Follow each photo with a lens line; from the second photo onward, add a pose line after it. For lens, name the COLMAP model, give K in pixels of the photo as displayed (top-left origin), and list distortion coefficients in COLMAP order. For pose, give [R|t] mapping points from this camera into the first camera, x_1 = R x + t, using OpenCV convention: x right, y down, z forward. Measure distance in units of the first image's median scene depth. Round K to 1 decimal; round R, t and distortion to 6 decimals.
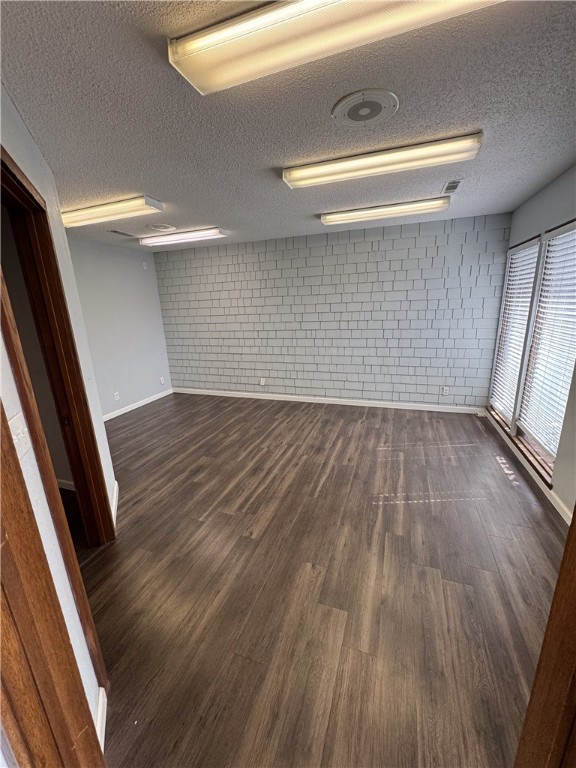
lens RADIAL K [[306.7, 0, 289.0], [0, 306.7, 383.5], [0, 0, 1]] dist [-0.001712, 0.001053]
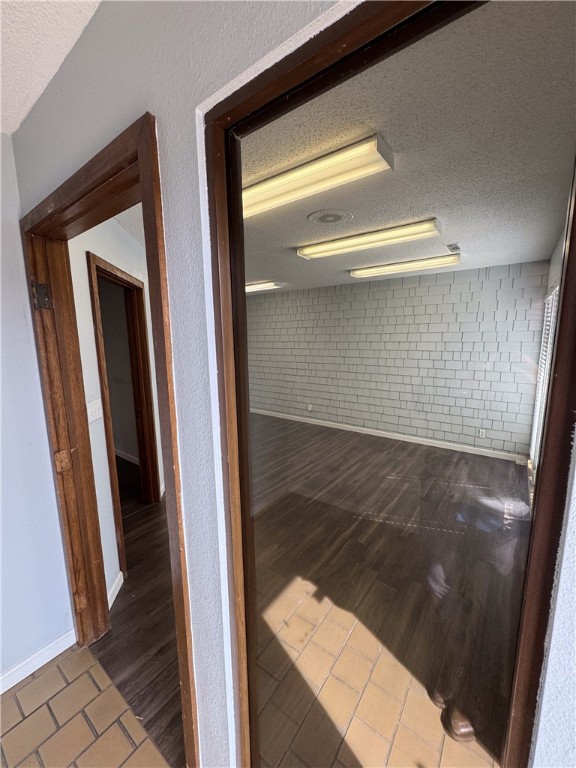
lens RADIAL K [[306.7, 0, 287.9], [0, 306.7, 384.2], [0, 0, 1]] dist [-0.001712, 0.001053]
pose [[0.953458, 0.072144, -0.292767, 0.198277], [-0.099651, 0.991790, -0.080135, 0.008349], [0.284582, 0.105580, 0.952820, -0.129693]]
